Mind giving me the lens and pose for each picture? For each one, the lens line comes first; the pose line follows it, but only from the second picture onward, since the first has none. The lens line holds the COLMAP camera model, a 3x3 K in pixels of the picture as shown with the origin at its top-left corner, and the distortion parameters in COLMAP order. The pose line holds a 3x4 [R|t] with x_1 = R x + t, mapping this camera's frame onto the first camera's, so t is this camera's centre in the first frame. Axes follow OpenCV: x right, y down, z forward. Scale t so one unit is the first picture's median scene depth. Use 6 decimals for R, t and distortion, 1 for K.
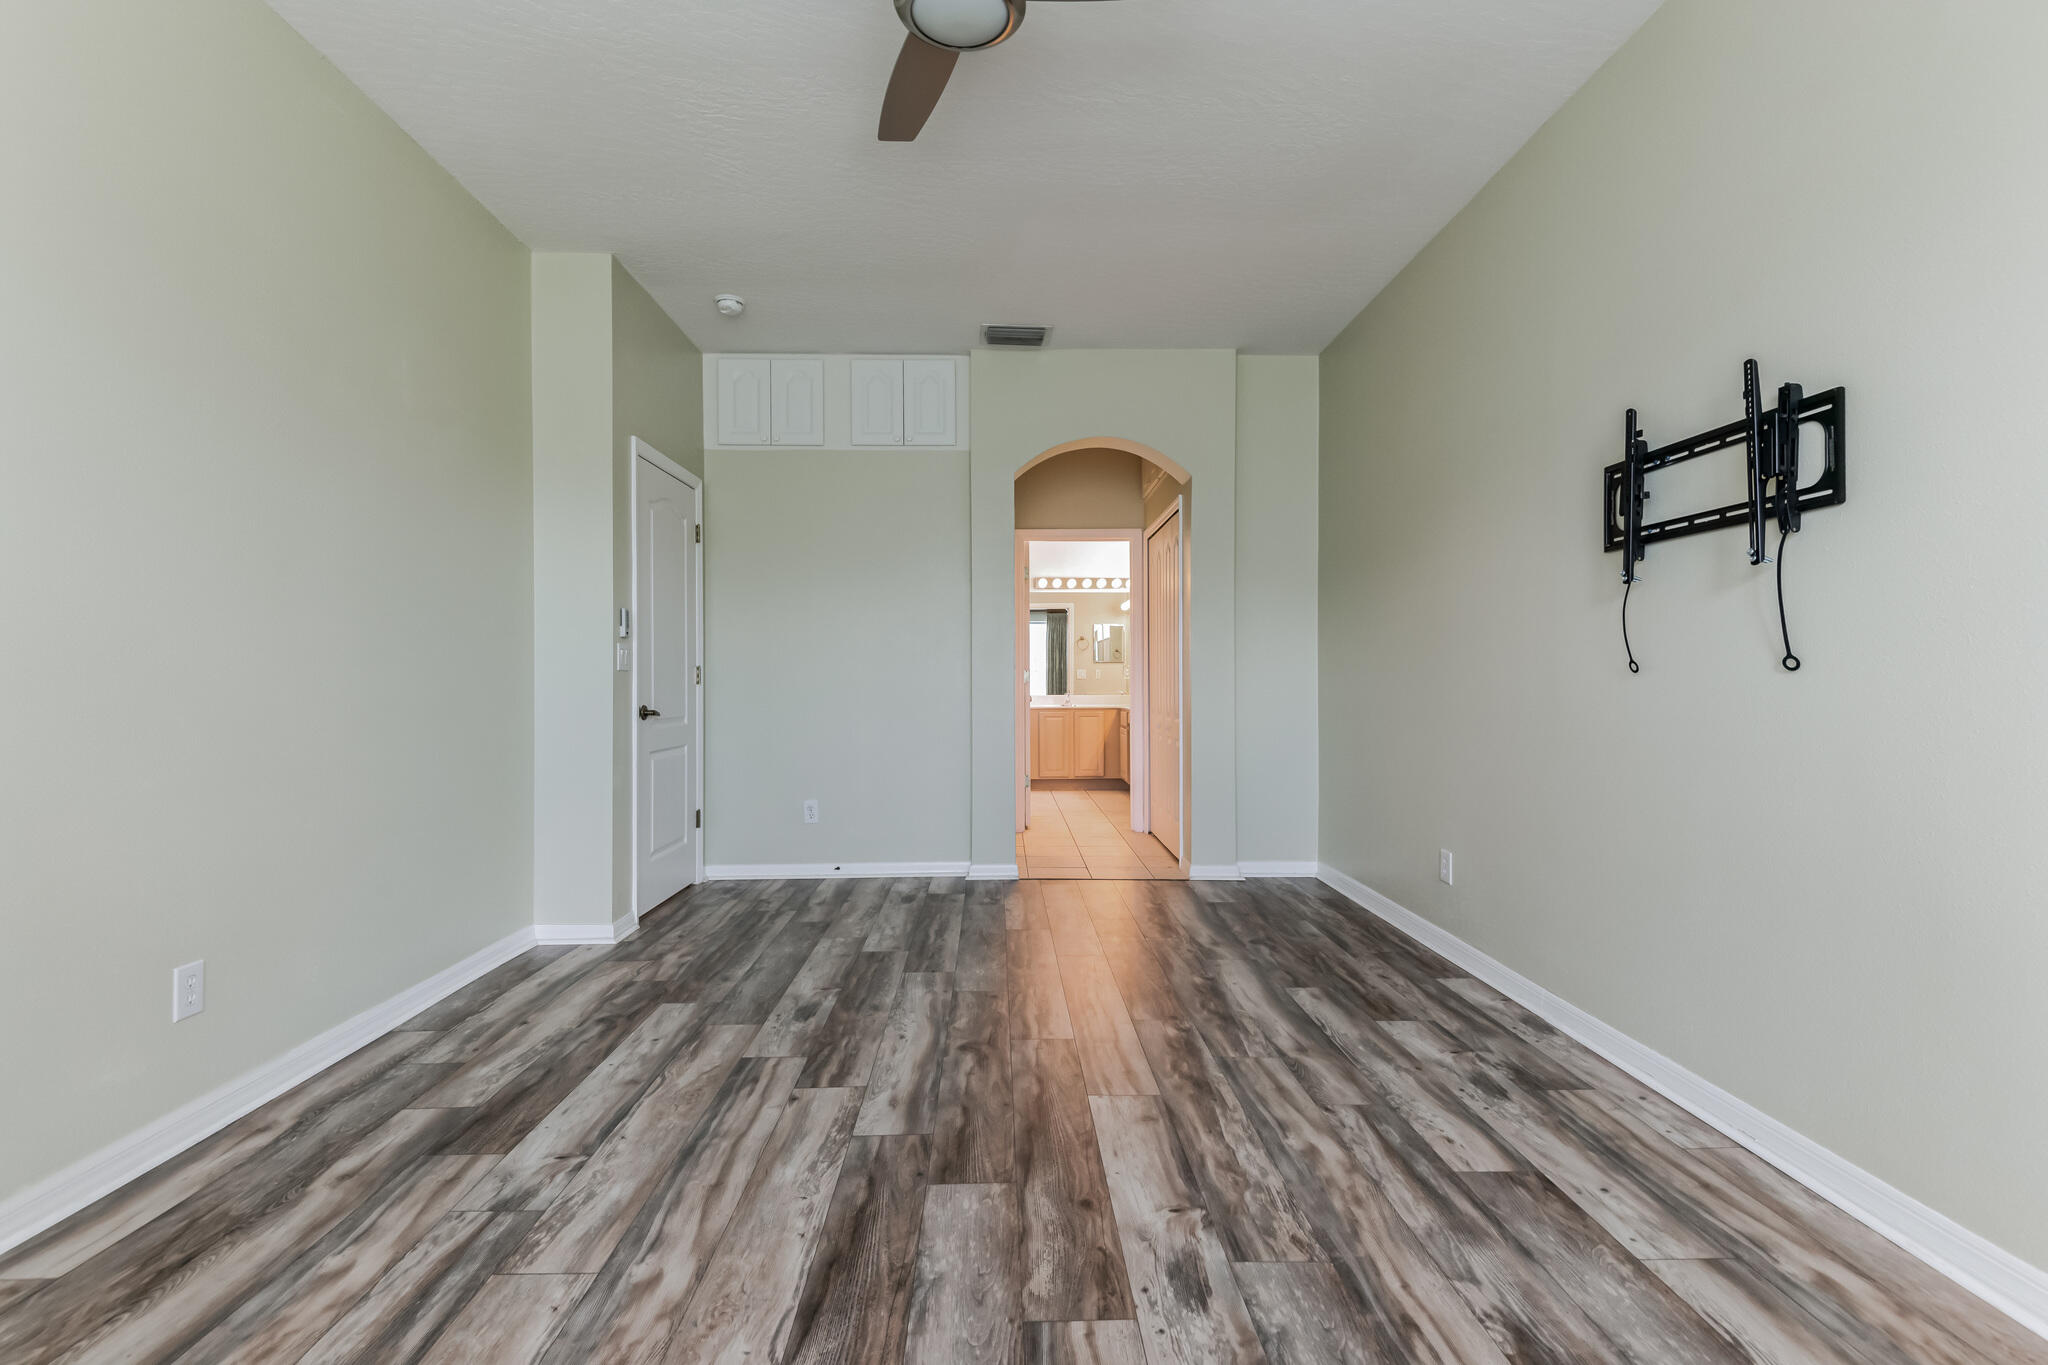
lens RADIAL K [[939.1, 0, 1018.6], [0, 939.1, 675.4], [0, 0, 1]] dist [0.020500, -0.010382]
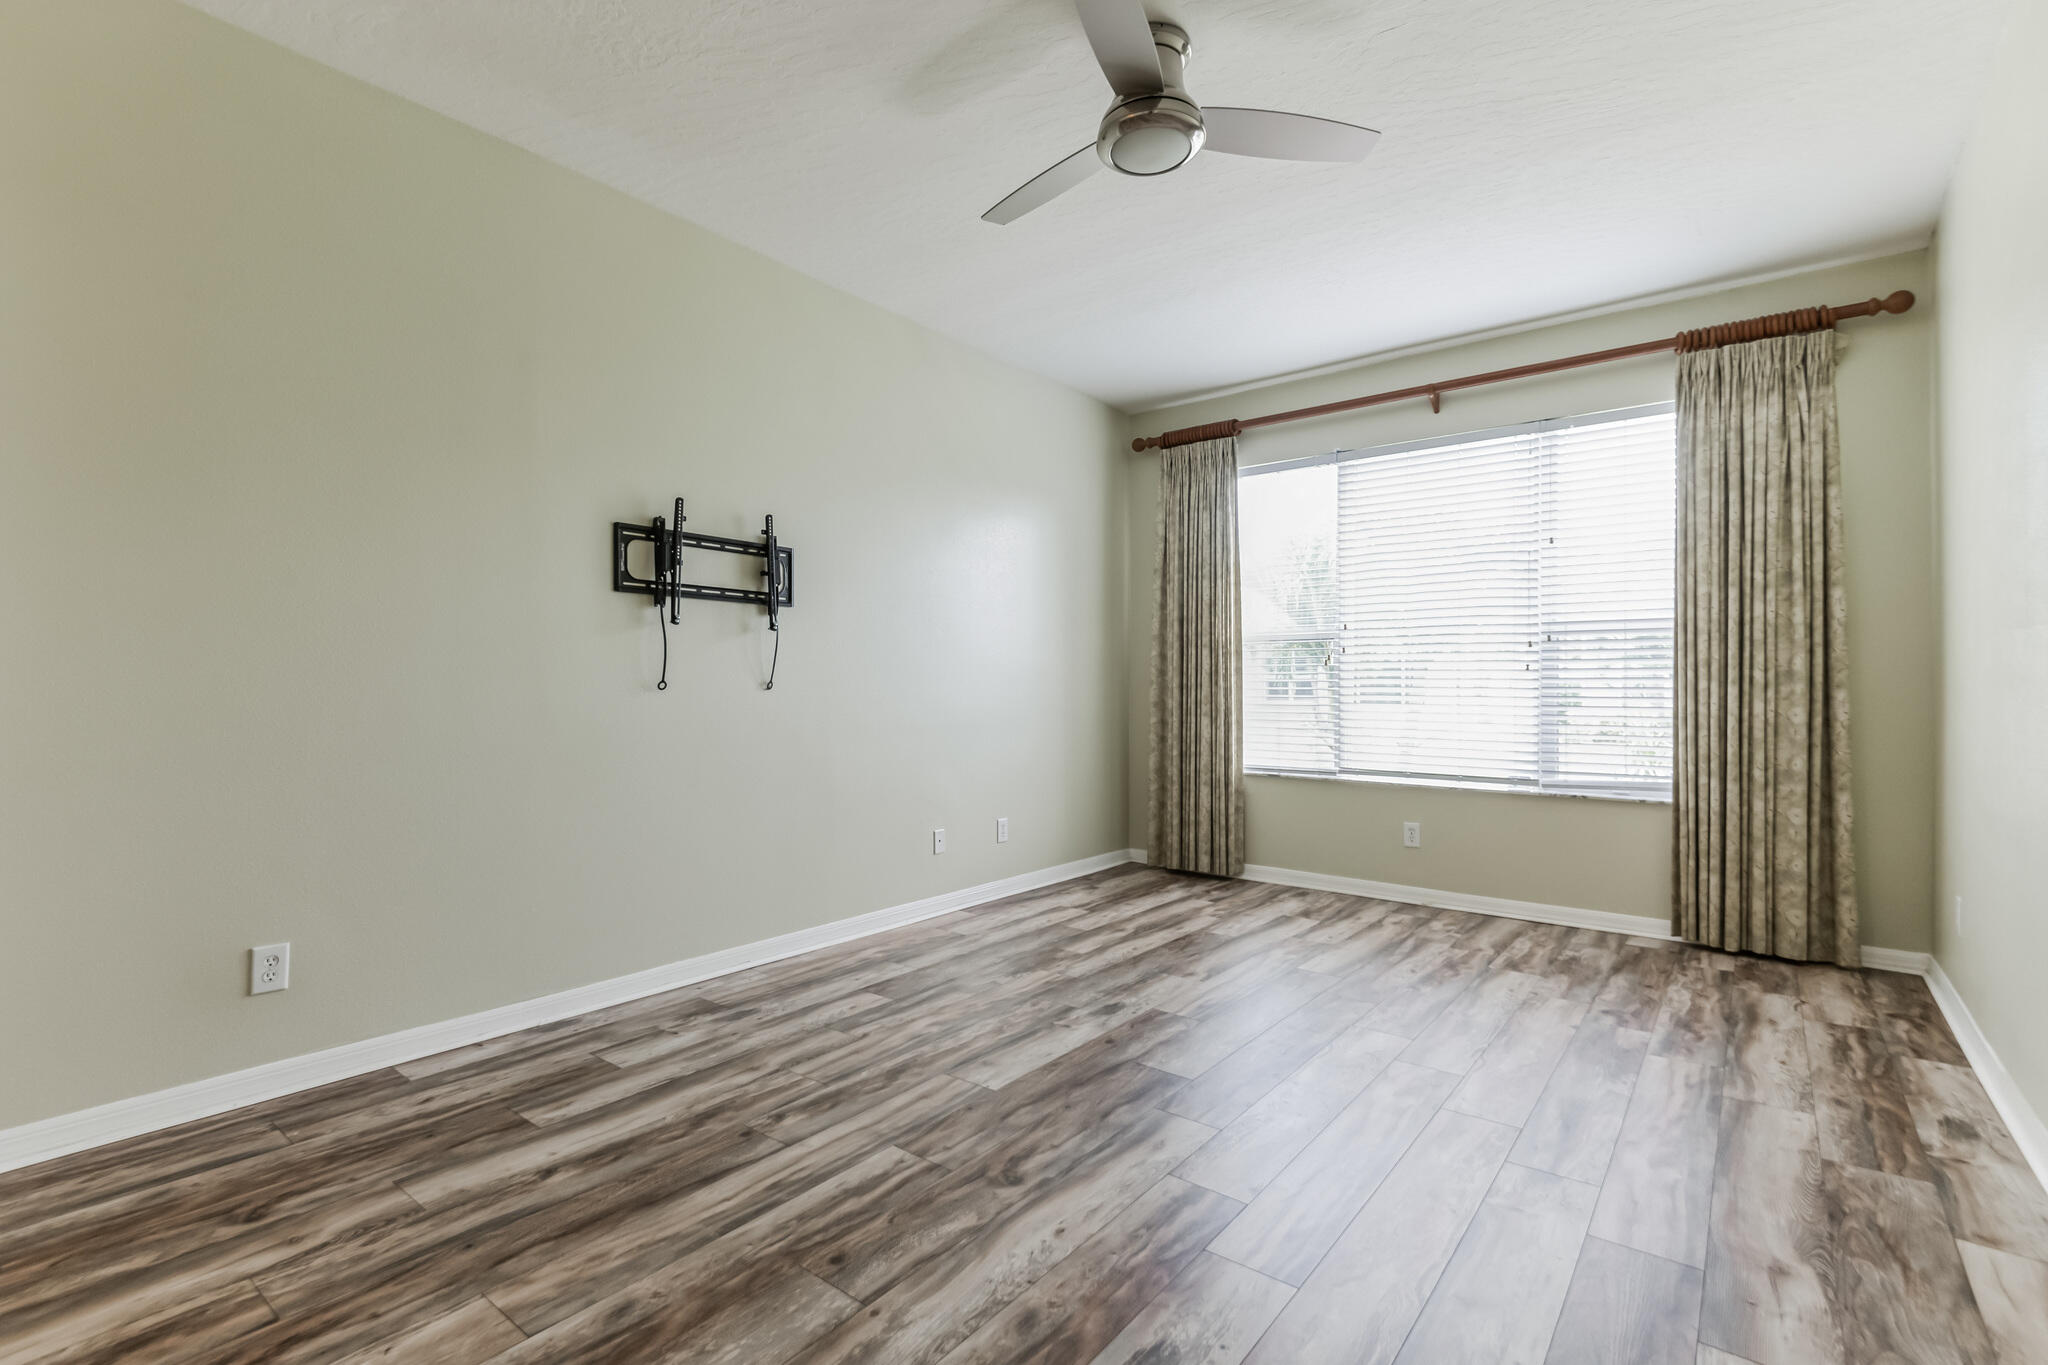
lens RADIAL K [[939.1, 0, 1017.6], [0, 939.1, 690.3], [0, 0, 1]] dist [0.020500, -0.010382]
pose [[-0.770850, 0.001115, 0.637015, -0.609031], [-0.002035, 0.999989, -0.004213, 0.003006], [-0.637013, -0.004544, -0.770840, 1.773507]]
